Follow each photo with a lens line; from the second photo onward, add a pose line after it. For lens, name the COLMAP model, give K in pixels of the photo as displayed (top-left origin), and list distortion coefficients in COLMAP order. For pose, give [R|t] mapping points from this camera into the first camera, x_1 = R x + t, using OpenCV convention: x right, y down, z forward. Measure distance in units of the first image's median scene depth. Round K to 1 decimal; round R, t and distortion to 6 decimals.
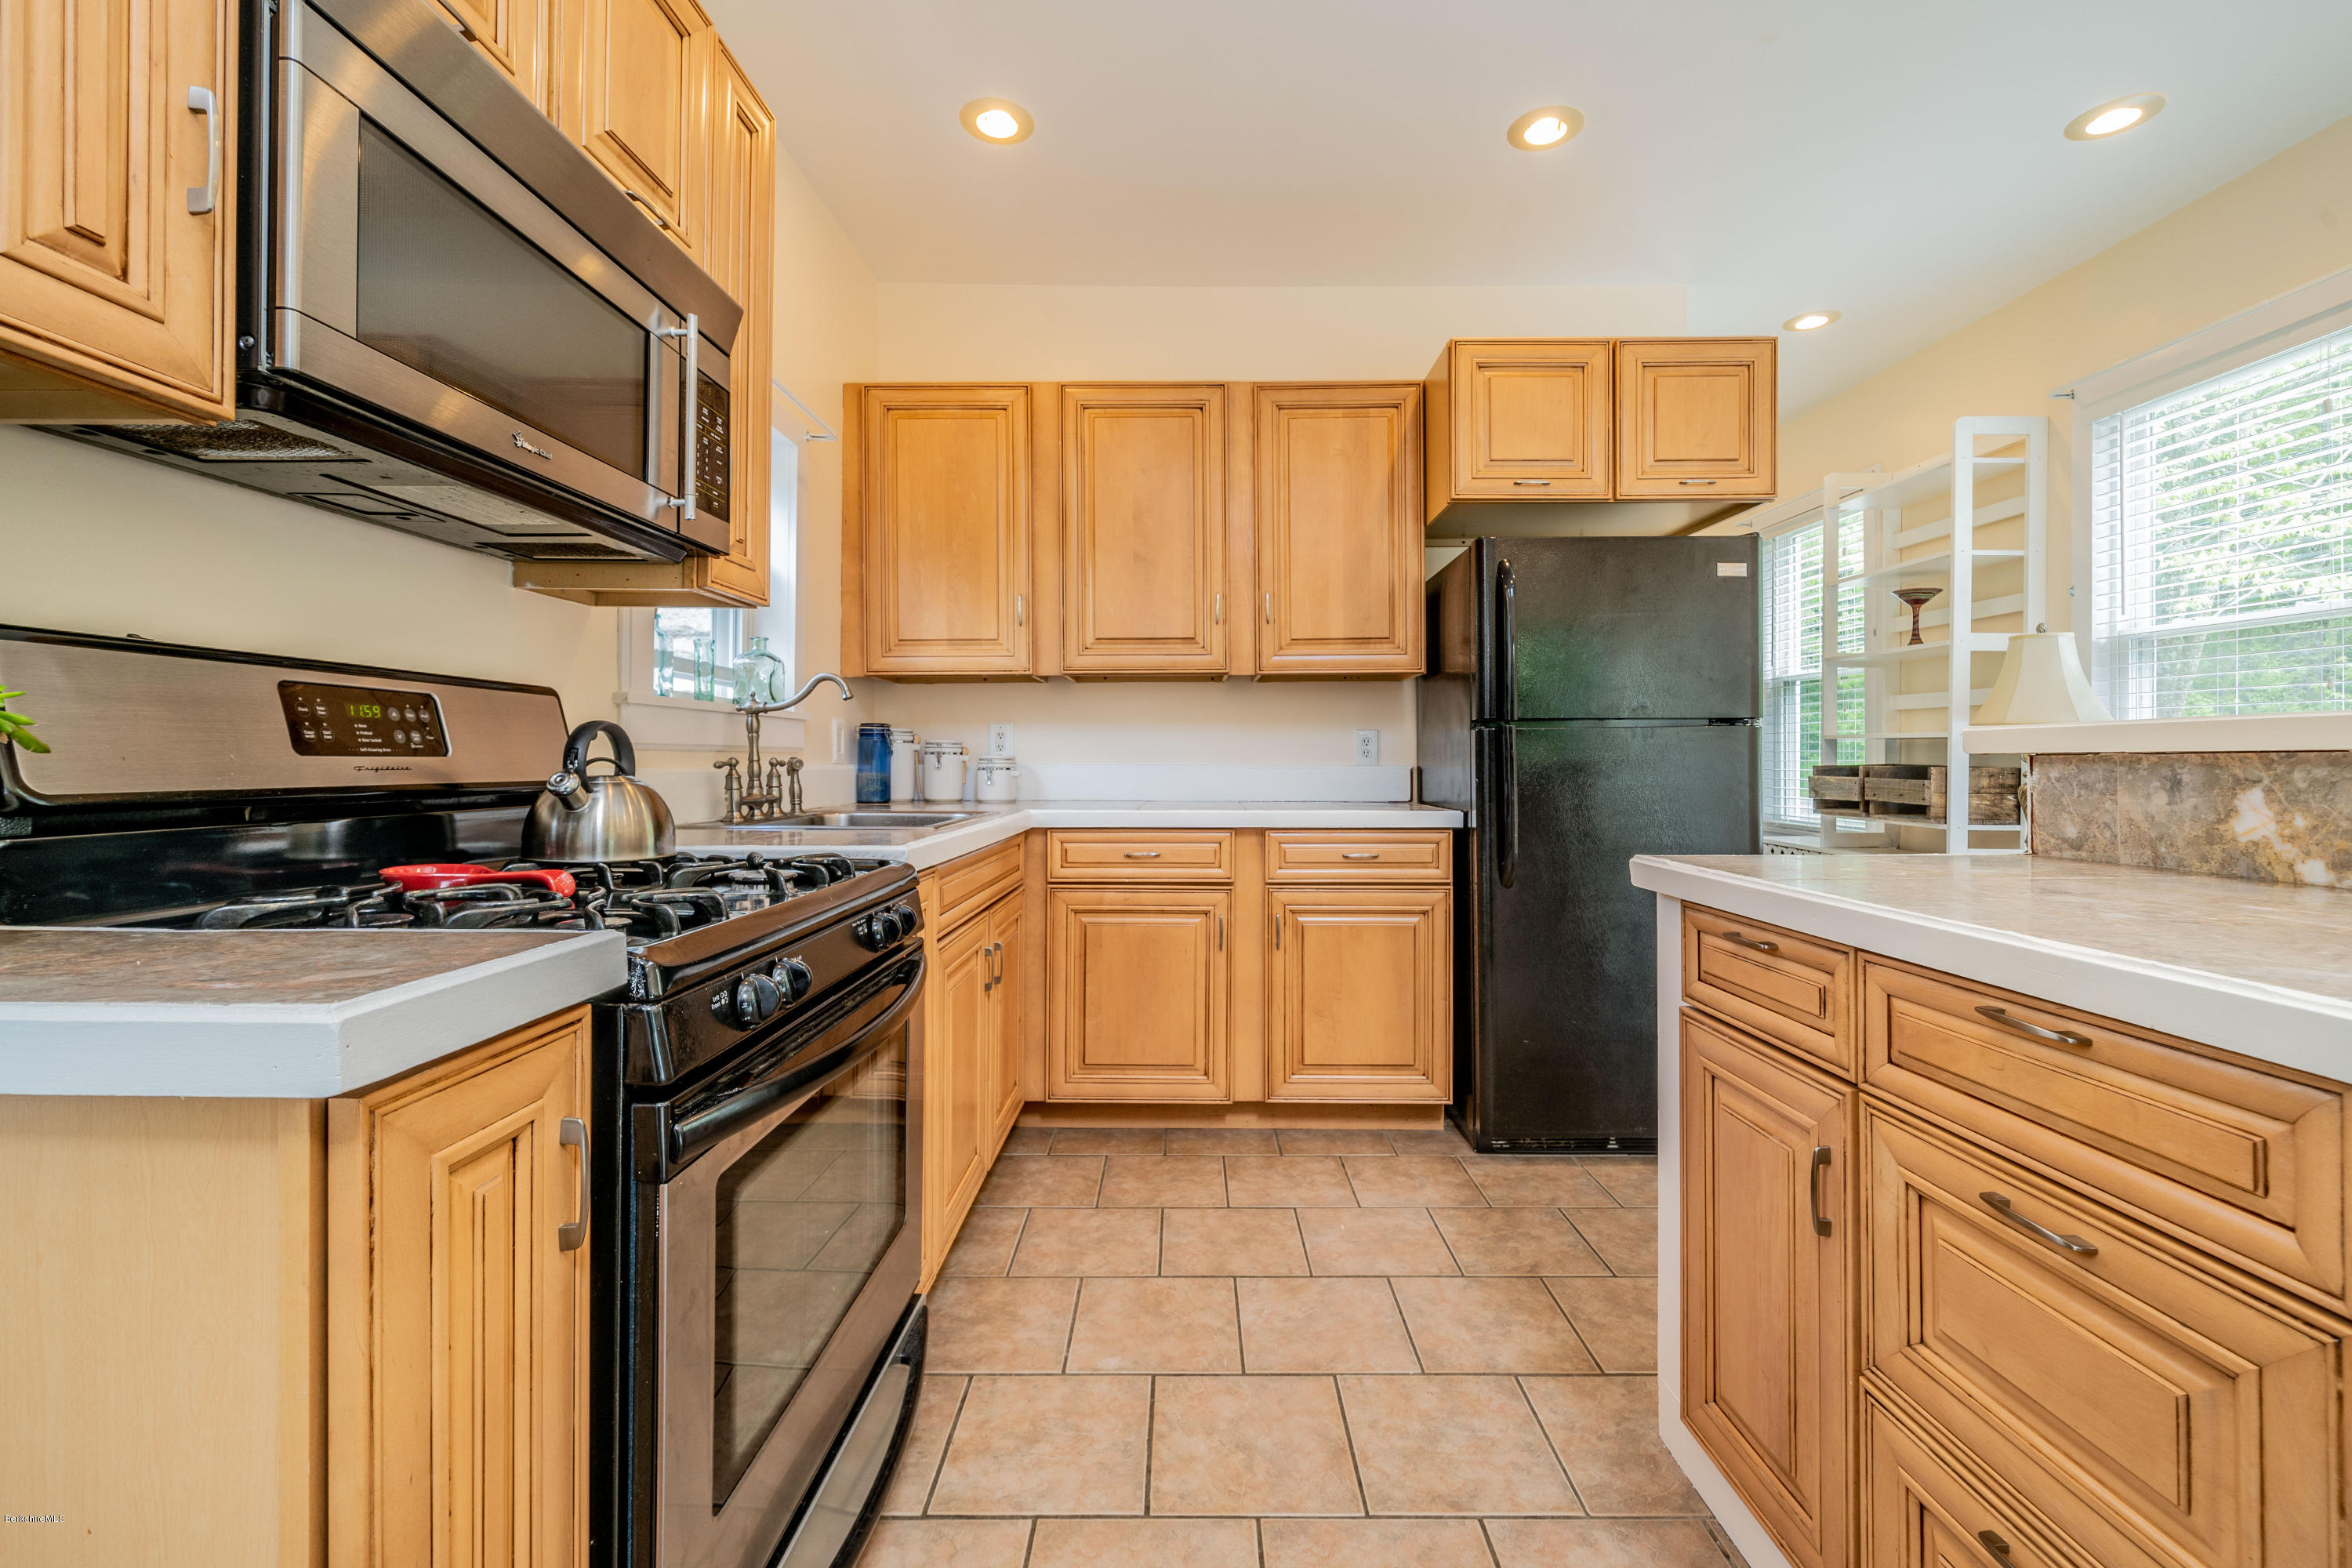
lens RADIAL K [[985.3, 0, 1175.8], [0, 985.3, 767.0], [0, 0, 1]] dist [-0.009432, 0.000647]
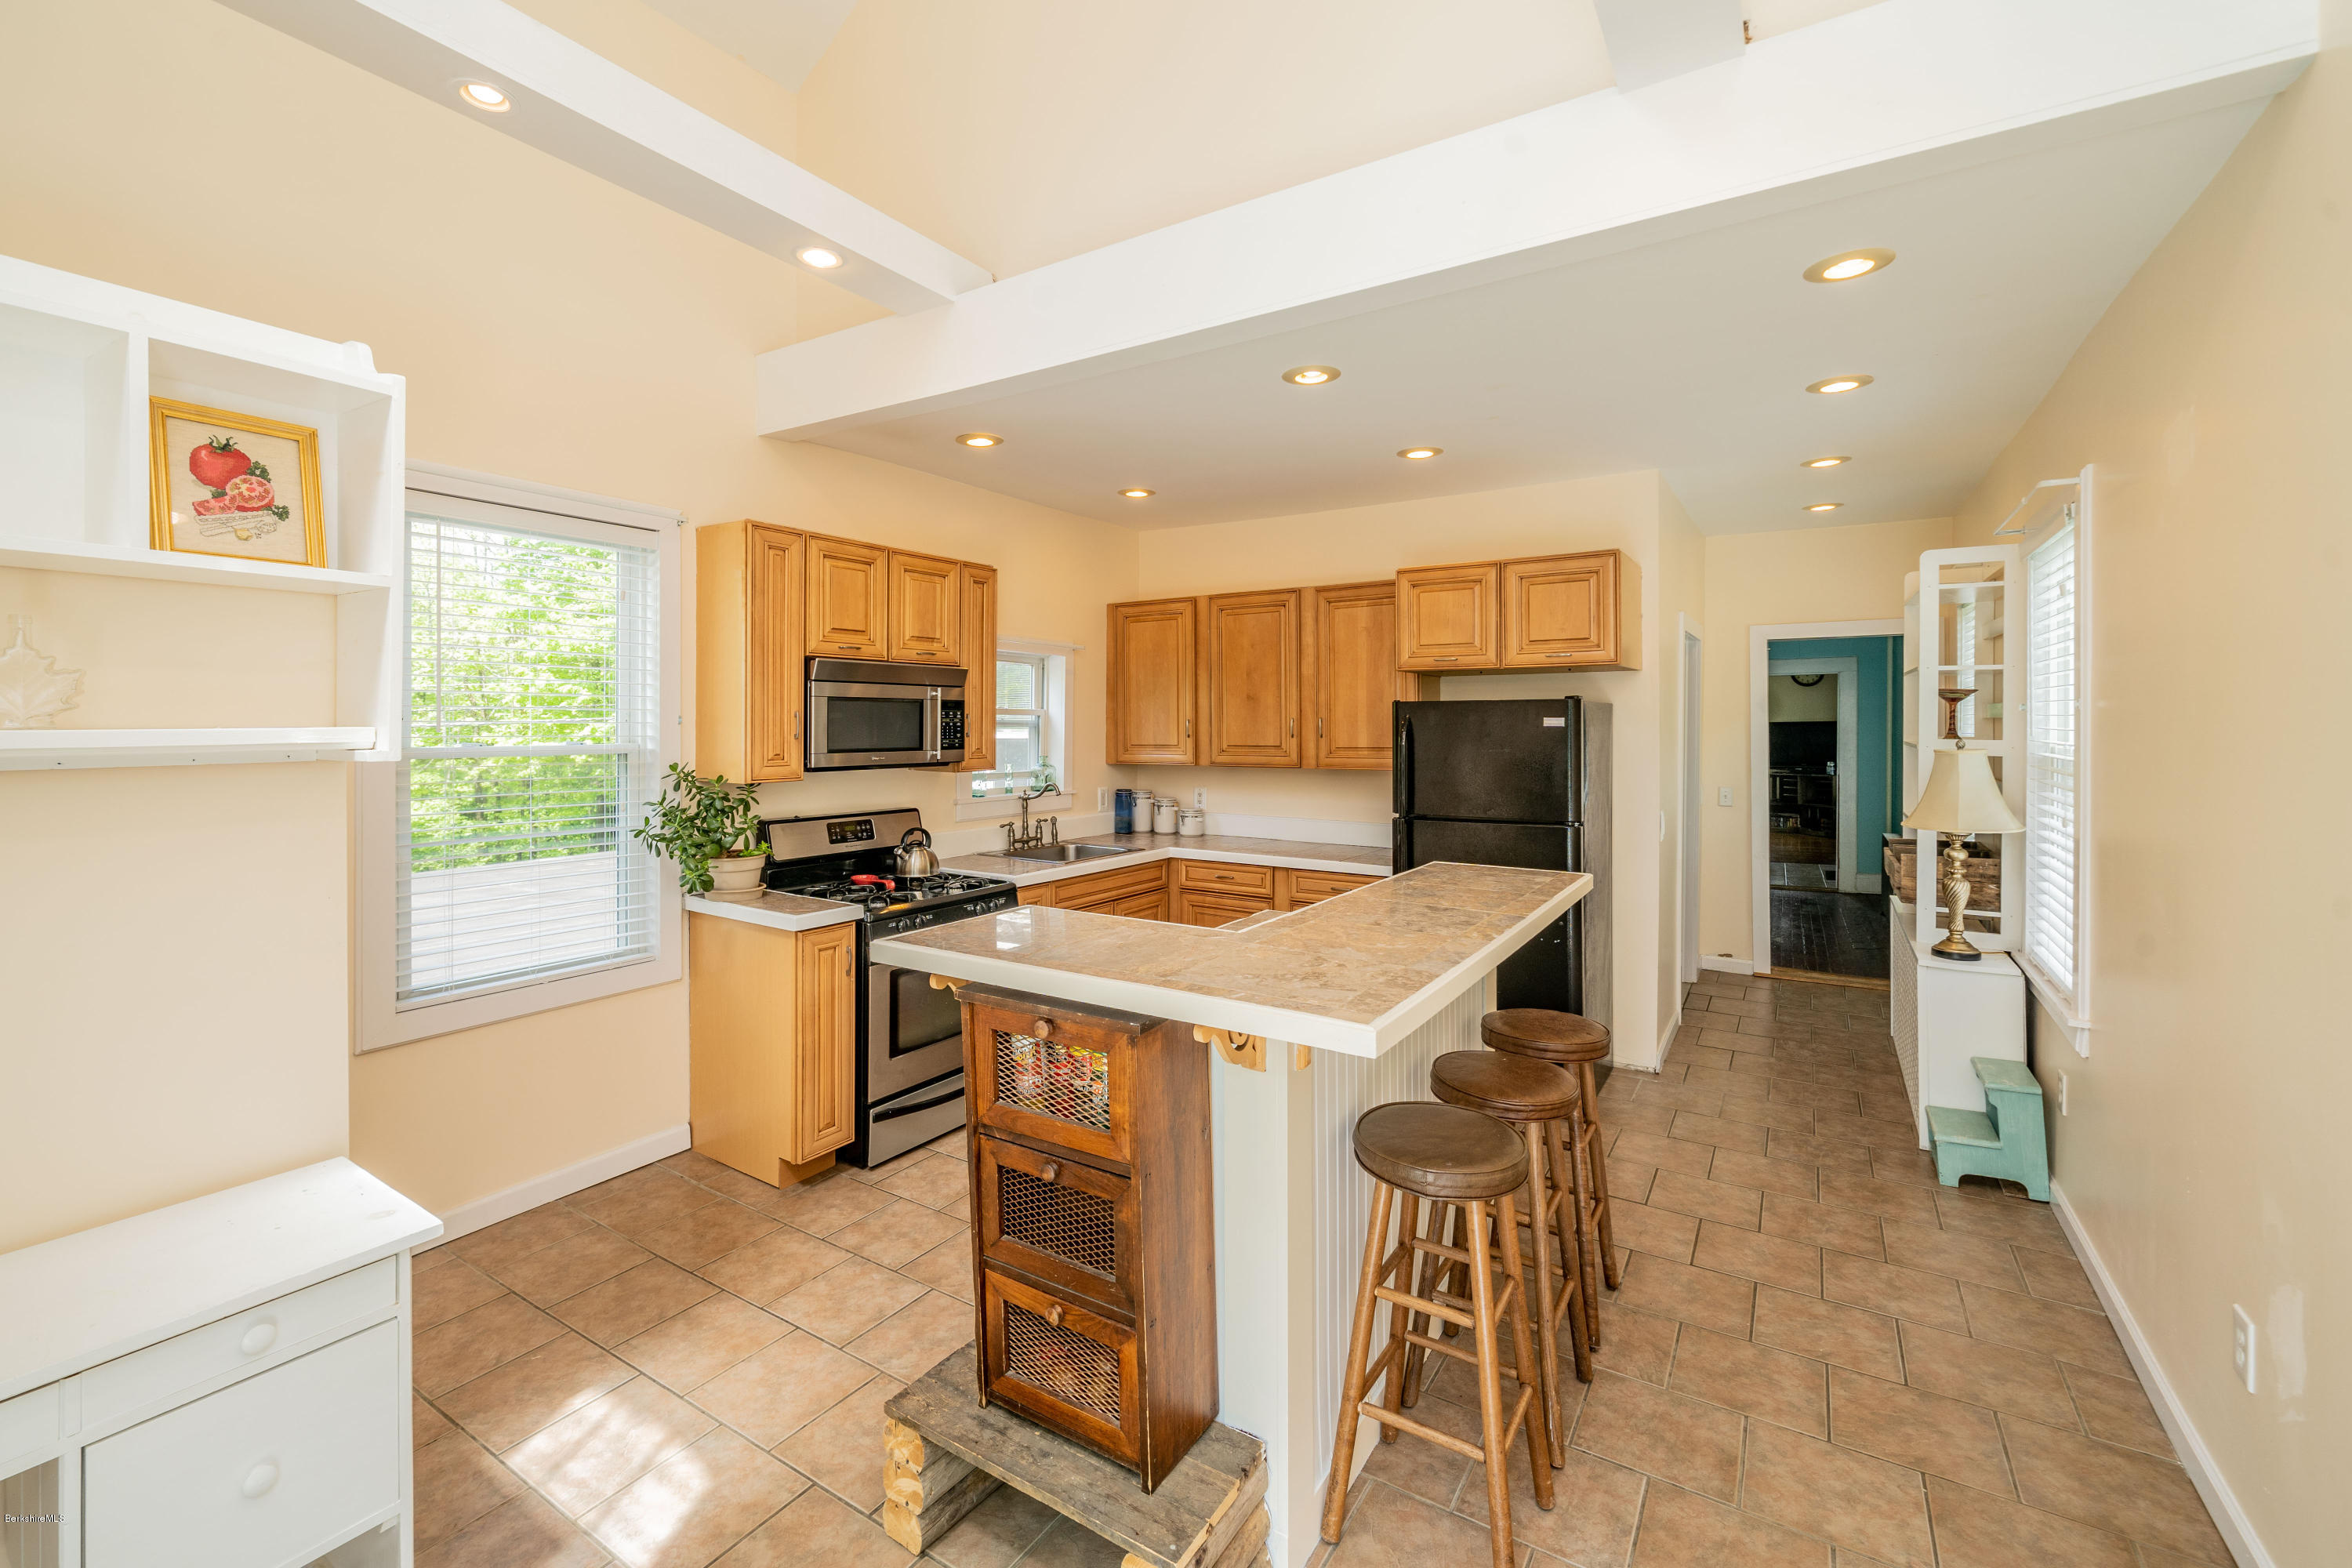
lens RADIAL K [[985.3, 0, 1146.6], [0, 985.3, 736.5], [0, 0, 1]] dist [-0.009432, 0.000647]
pose [[0.834485, 0.008484, -0.550965, 0.822630], [-0.004695, 0.999955, 0.008287, -0.177373], [0.551011, -0.004329, 0.834487, -0.549932]]
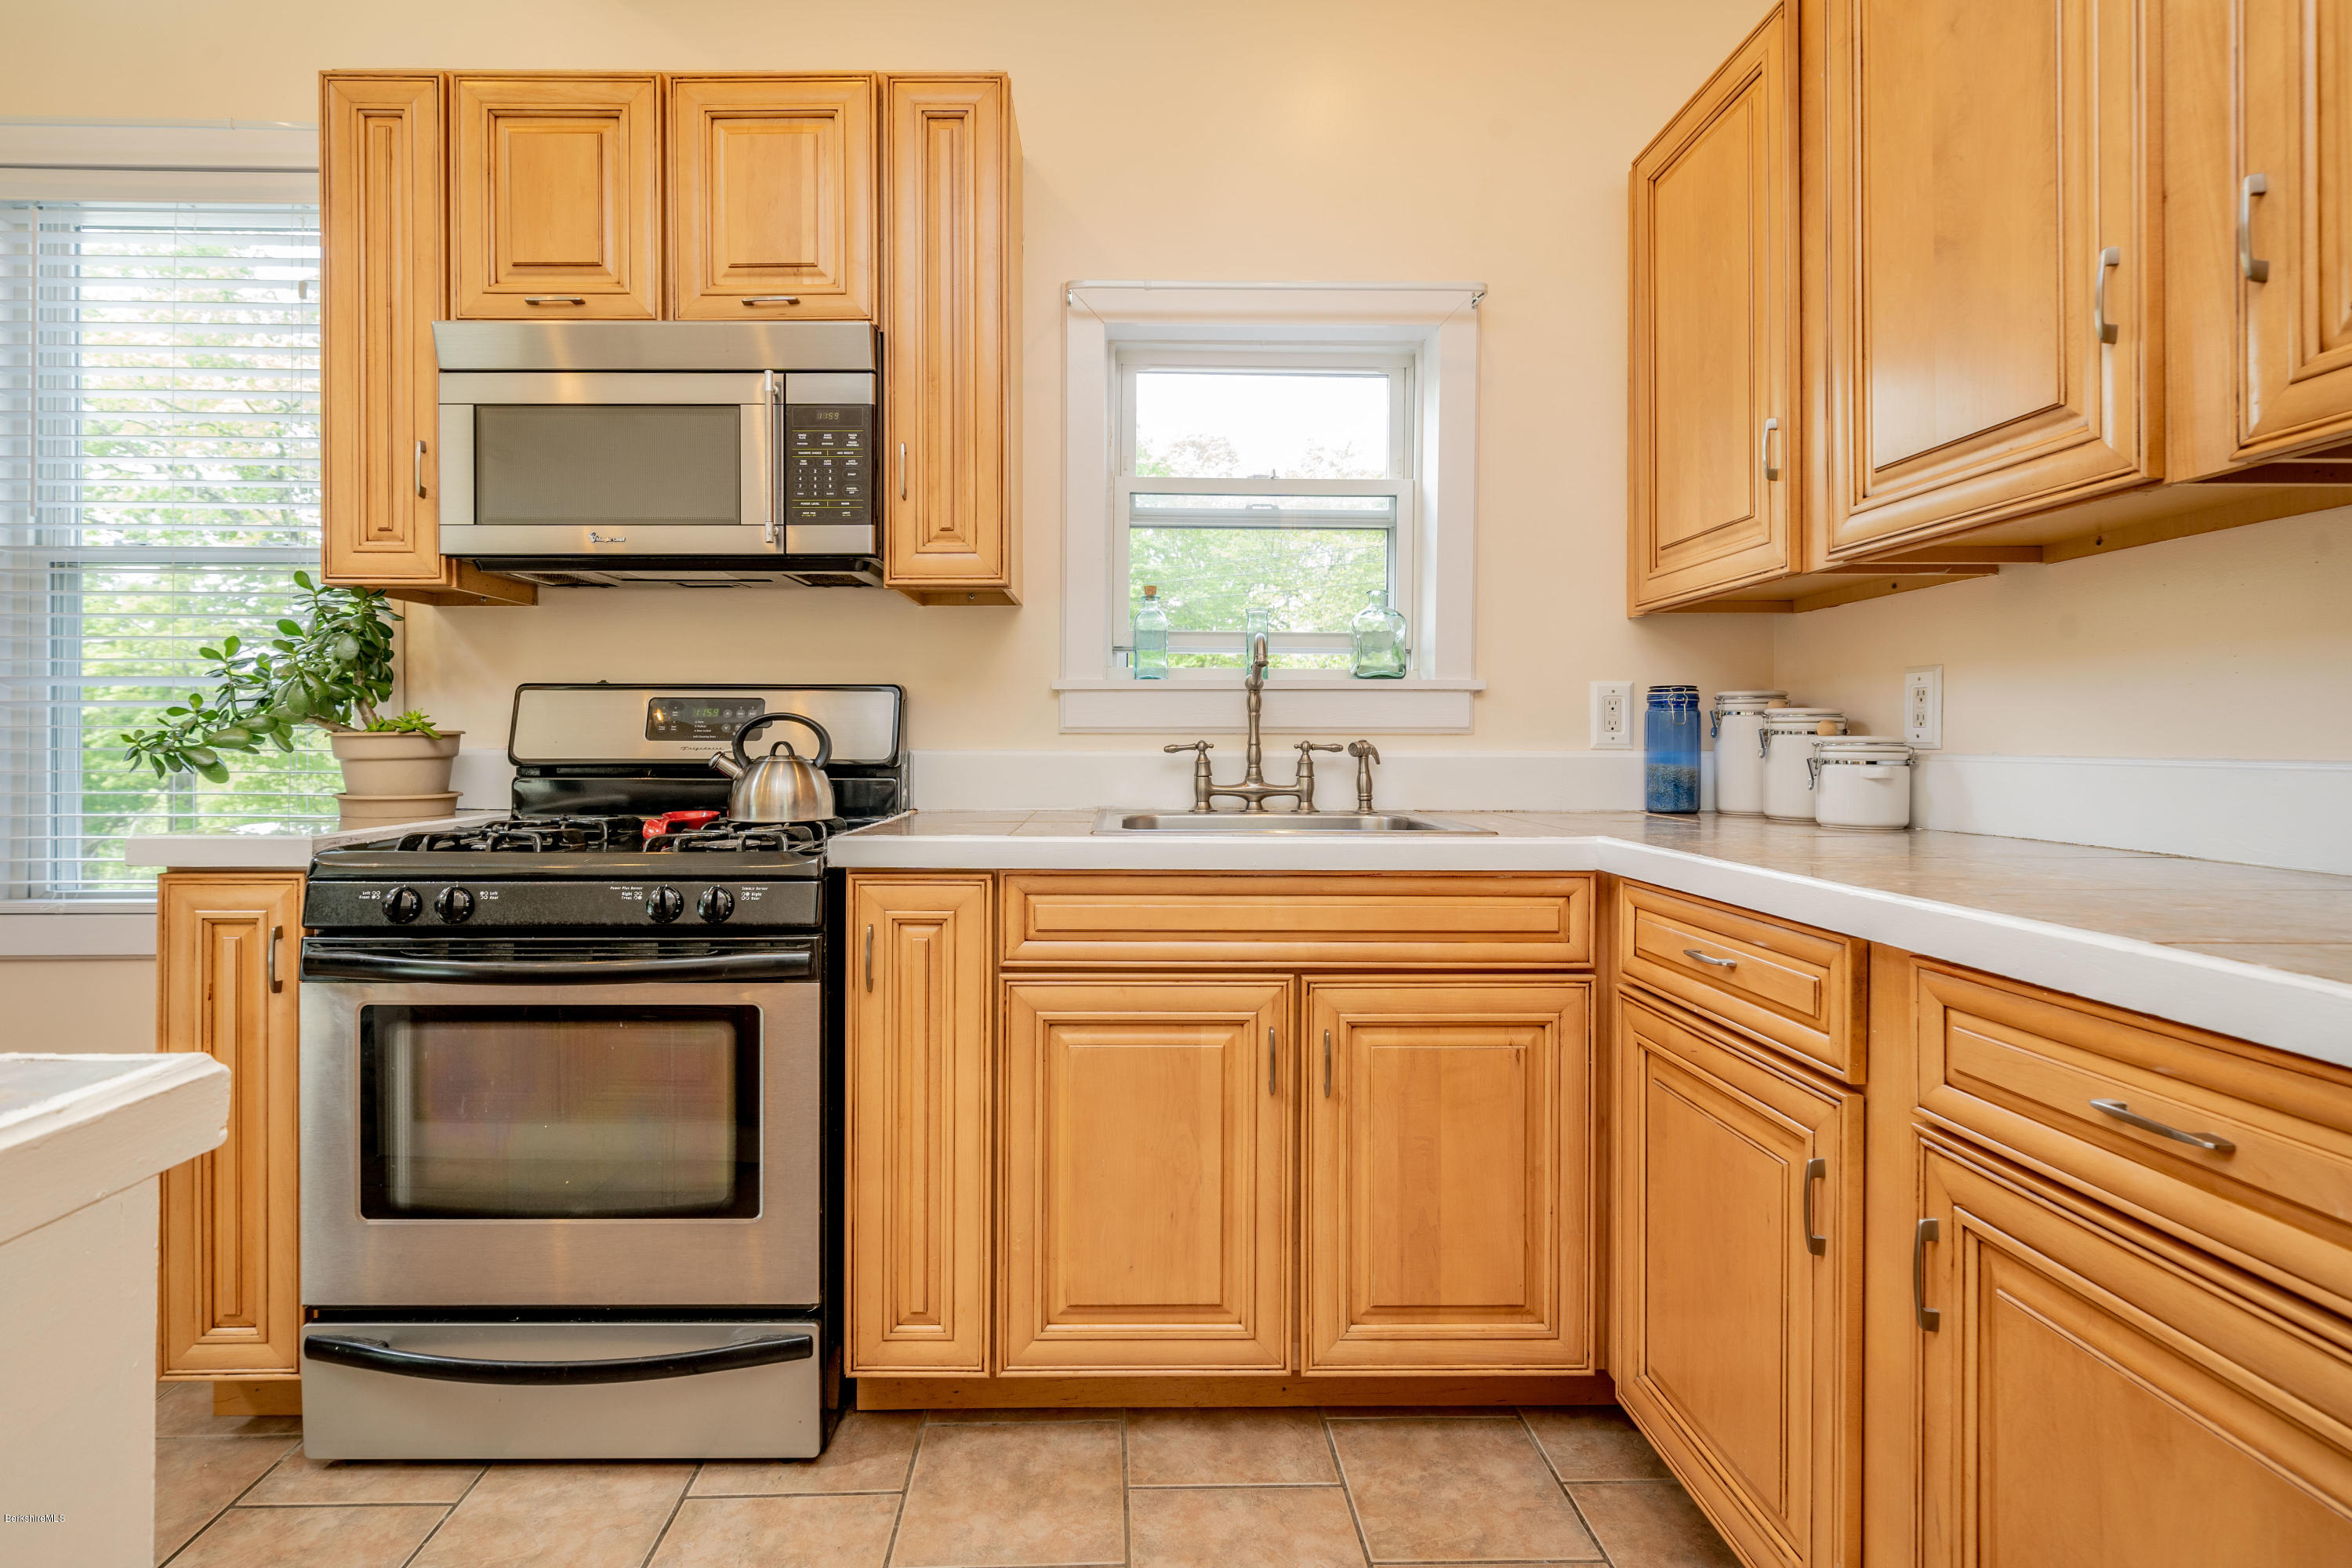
lens RADIAL K [[1135.3, 0, 1159.7], [0, 1135.3, 747.0], [0, 0, 1]] dist [-0.000041, 0.000955]
pose [[0.033254, 0.001924, -0.999445, 0.468197], [-0.007973, 0.999967, 0.001660, -0.004520], [0.999415, 0.007914, 0.033269, 0.737818]]
